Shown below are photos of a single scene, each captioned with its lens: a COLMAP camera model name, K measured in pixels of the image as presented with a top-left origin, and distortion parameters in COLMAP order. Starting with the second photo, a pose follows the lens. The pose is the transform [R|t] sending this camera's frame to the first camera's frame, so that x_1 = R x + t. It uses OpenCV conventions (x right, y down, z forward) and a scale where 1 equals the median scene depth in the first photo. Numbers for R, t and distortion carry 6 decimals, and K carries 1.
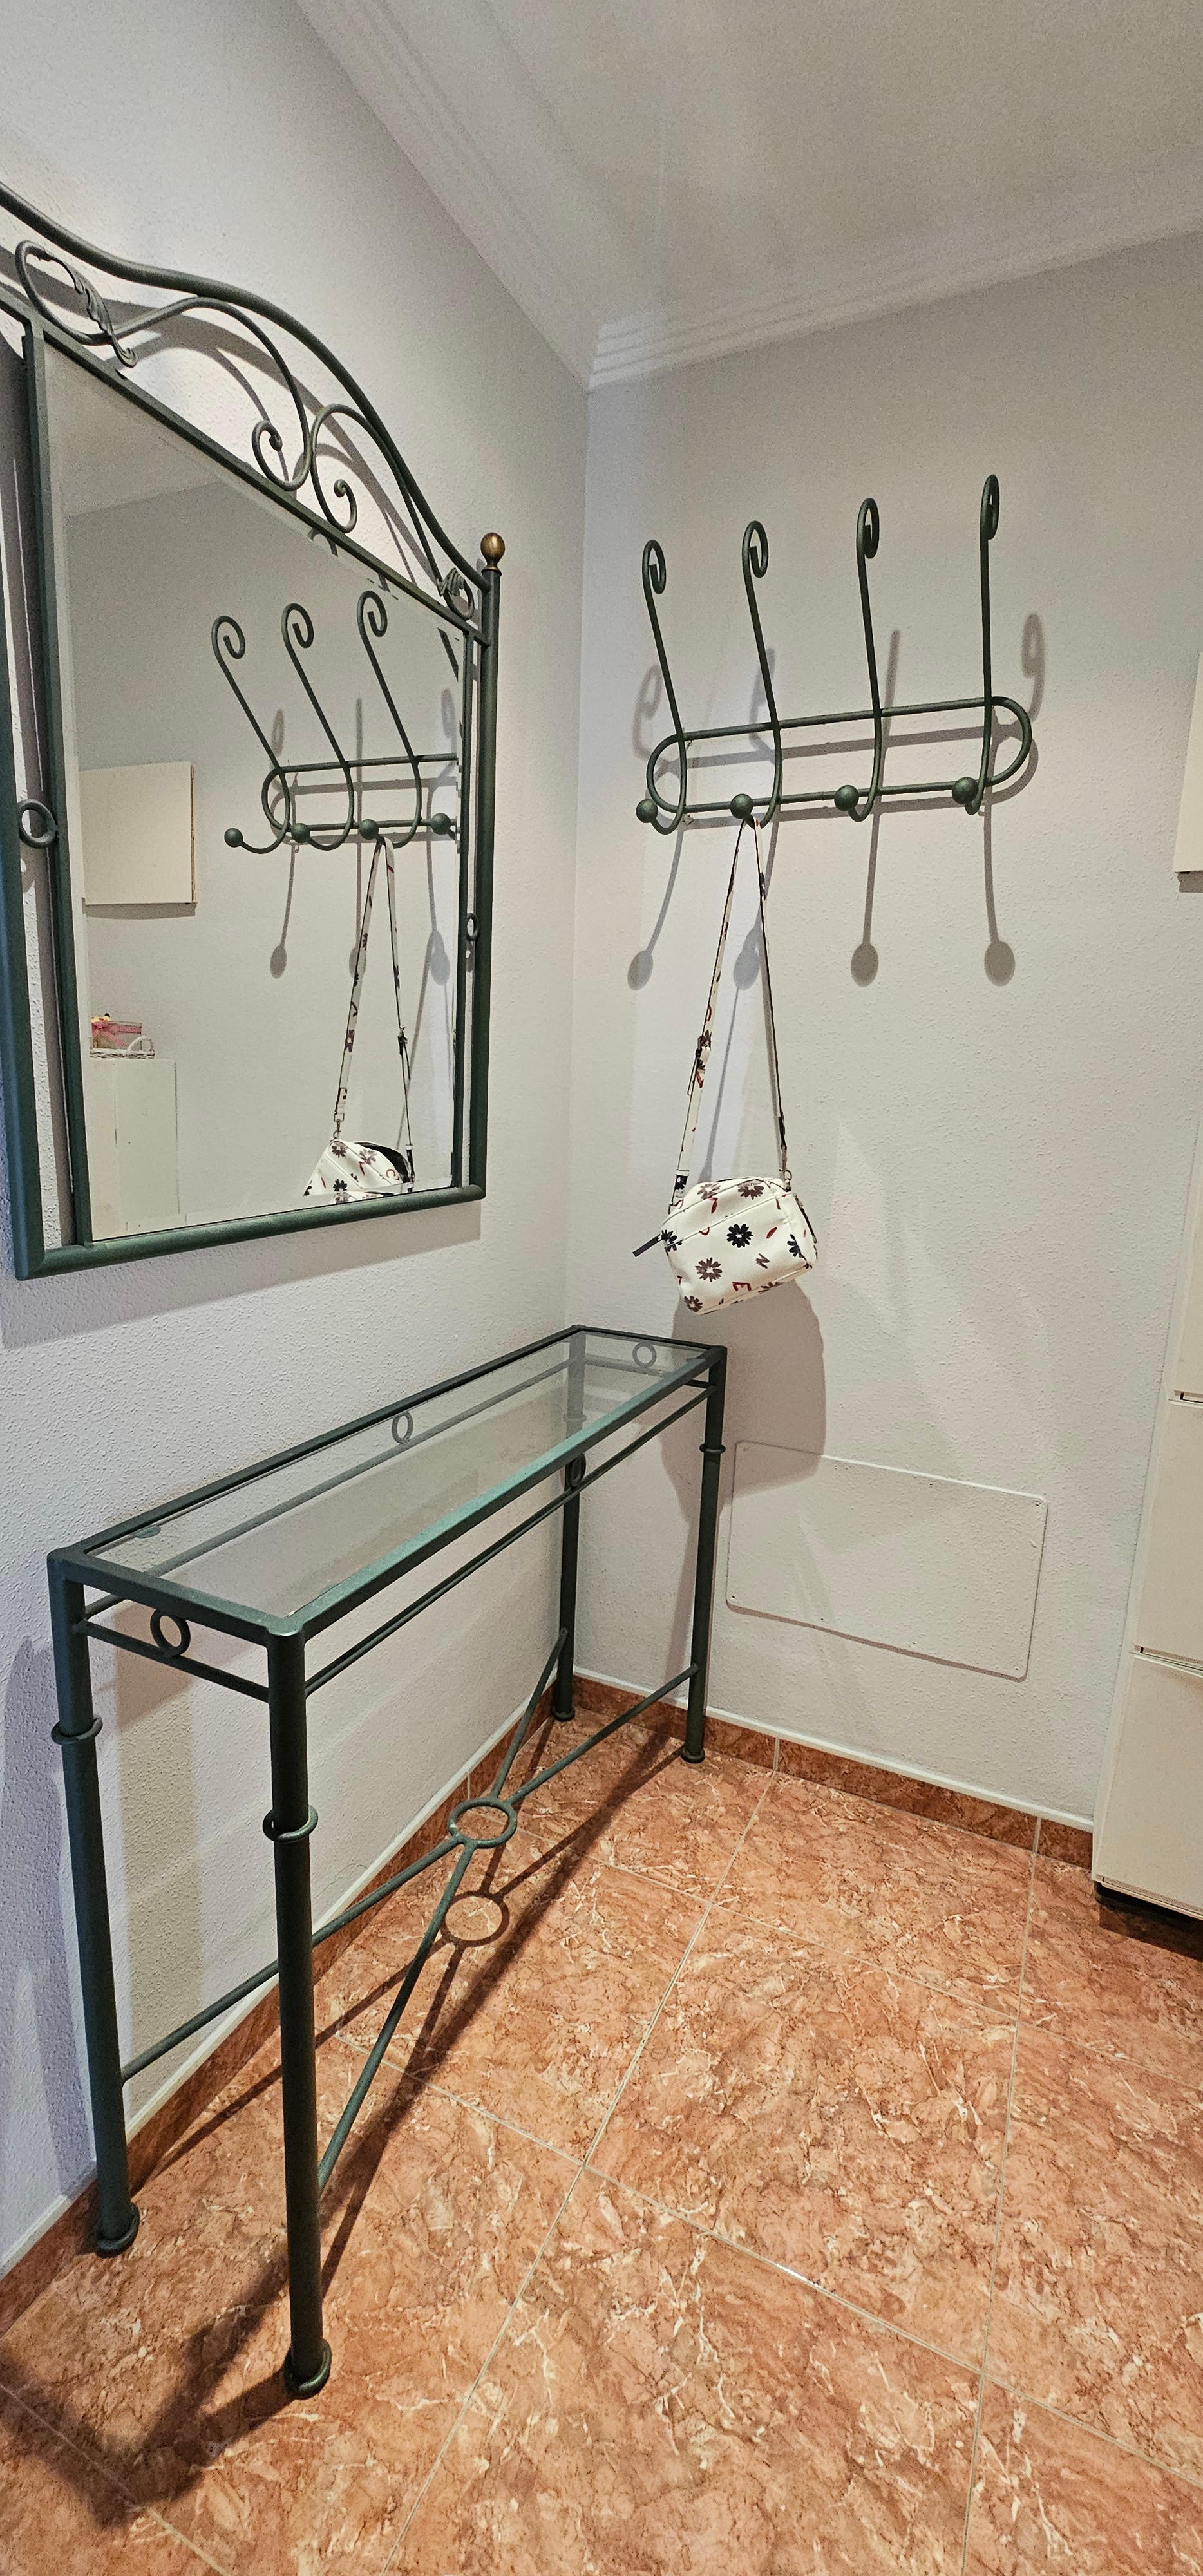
lens RADIAL K [[1042.8, 0, 596.9], [0, 1042.8, 1292.3], [0, 0, 1]] dist [-0.000840, -0.000899]
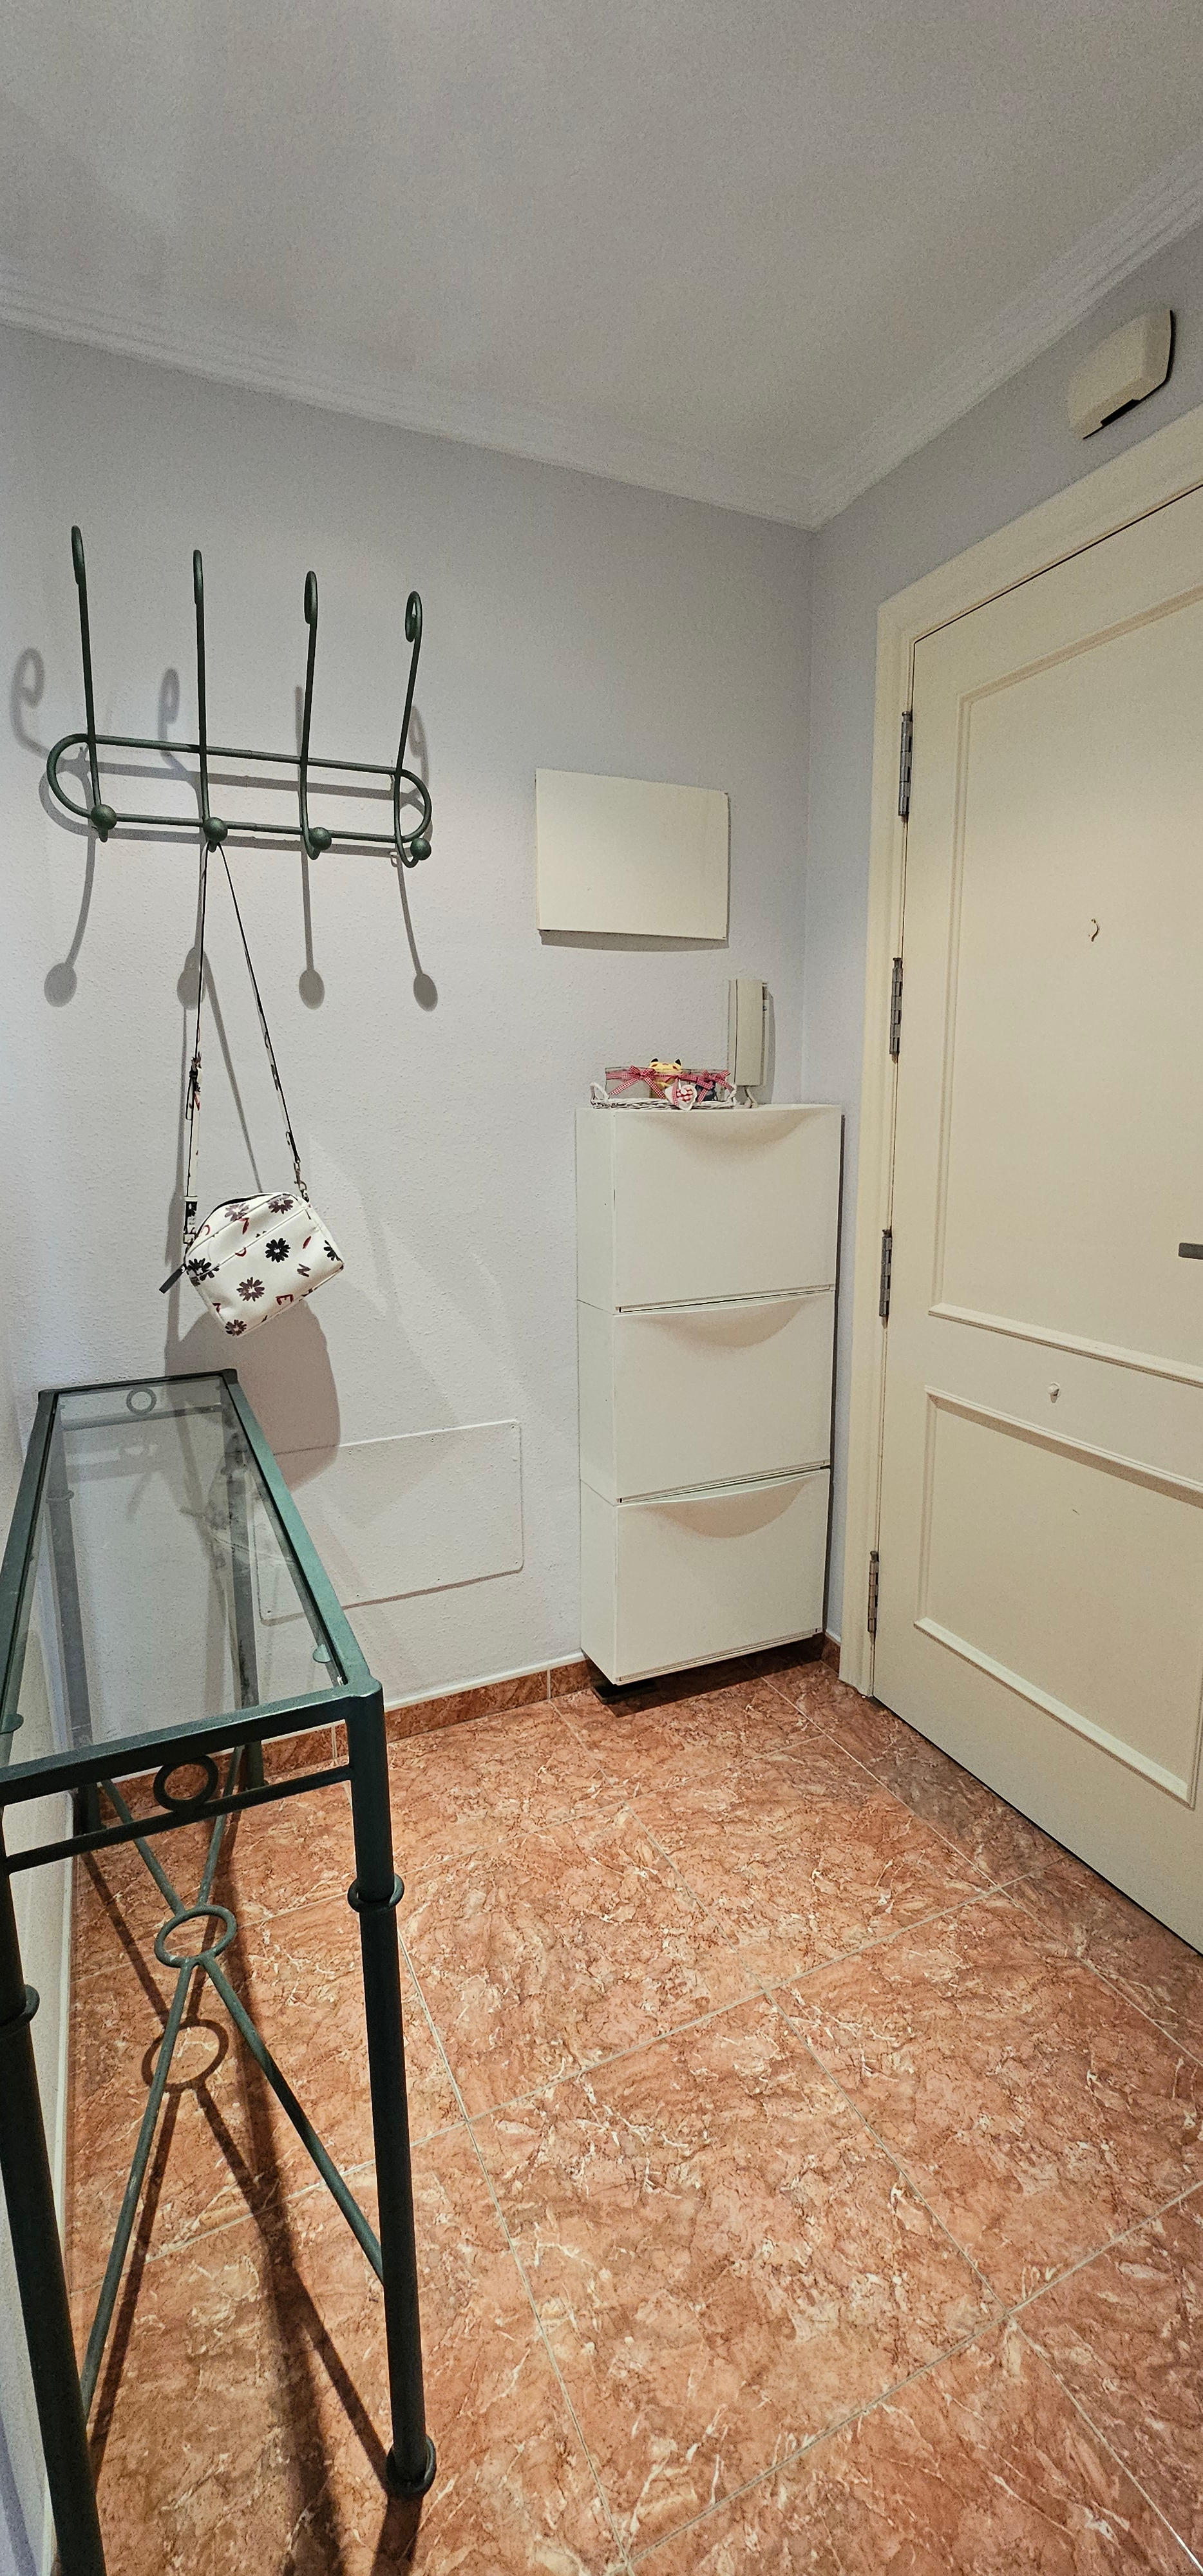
lens RADIAL K [[1042.8, 0, 596.9], [0, 1042.8, 1292.3], [0, 0, 1]] dist [-0.000840, -0.000899]
pose [[0.632124, -0.186938, 0.751980, -0.515969], [0.192306, 0.977948, 0.081458, -0.043565], [-0.750625, 0.093119, 0.654134, 0.116042]]
